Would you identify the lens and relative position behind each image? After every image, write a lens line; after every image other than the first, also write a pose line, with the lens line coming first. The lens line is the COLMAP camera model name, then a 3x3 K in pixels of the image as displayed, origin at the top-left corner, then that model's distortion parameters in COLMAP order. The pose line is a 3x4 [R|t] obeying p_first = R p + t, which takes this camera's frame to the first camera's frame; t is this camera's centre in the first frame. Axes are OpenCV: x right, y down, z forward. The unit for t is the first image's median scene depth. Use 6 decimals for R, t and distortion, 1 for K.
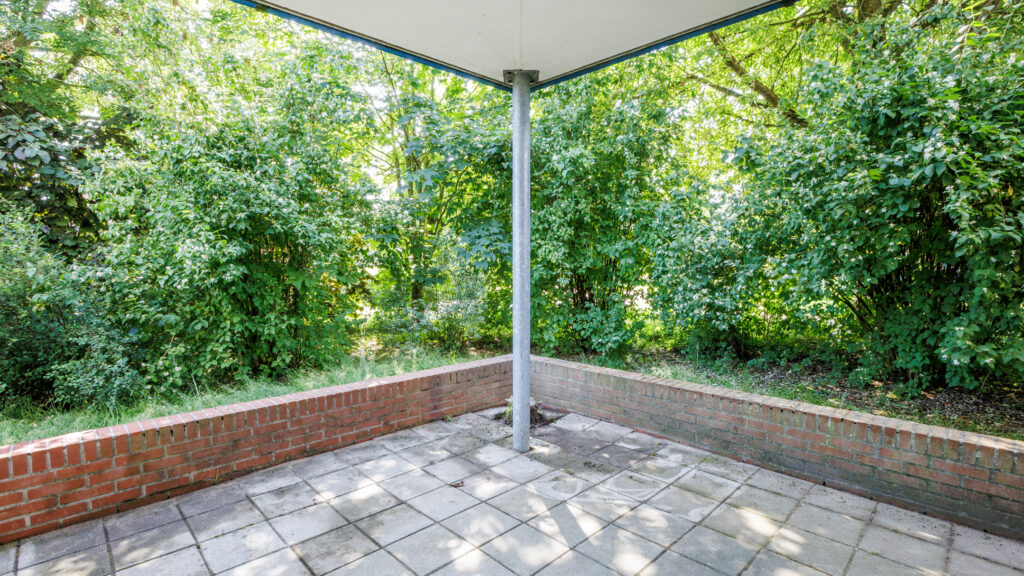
lens RADIAL K [[494.7, 0, 512.7], [0, 494.7, 287.4], [0, 0, 1]] dist [-0.028727, 0.000192]
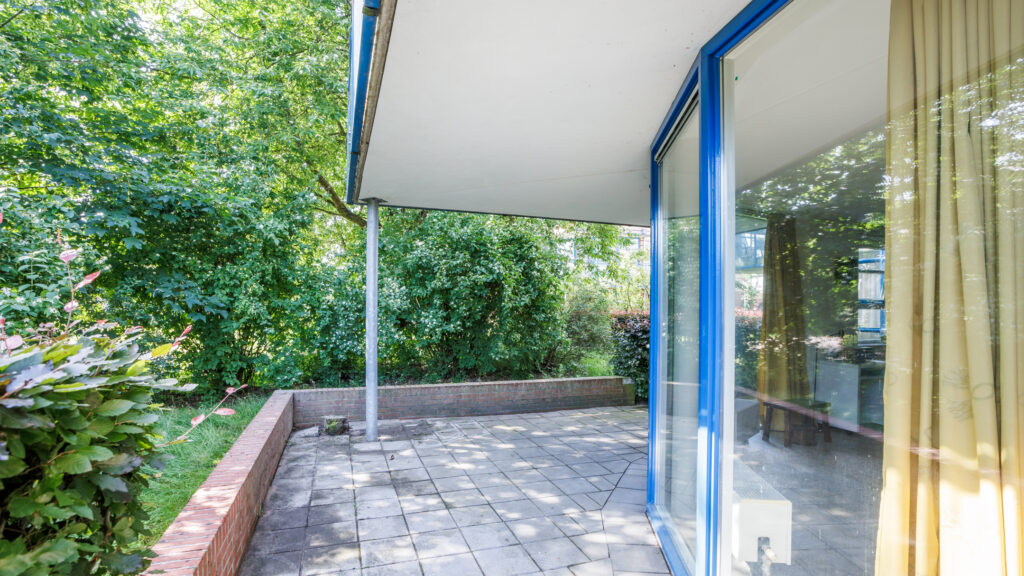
lens RADIAL K [[467.0, 0, 511.8], [0, 467.0, 291.5], [0, 0, 1]] dist [0.000618, 0.000050]
pose [[0.402389, 0.052320, 0.913972, -1.331966], [0.031660, 0.996973, -0.071010, -0.016702], [-0.914921, 0.057510, 0.399515, 0.010249]]
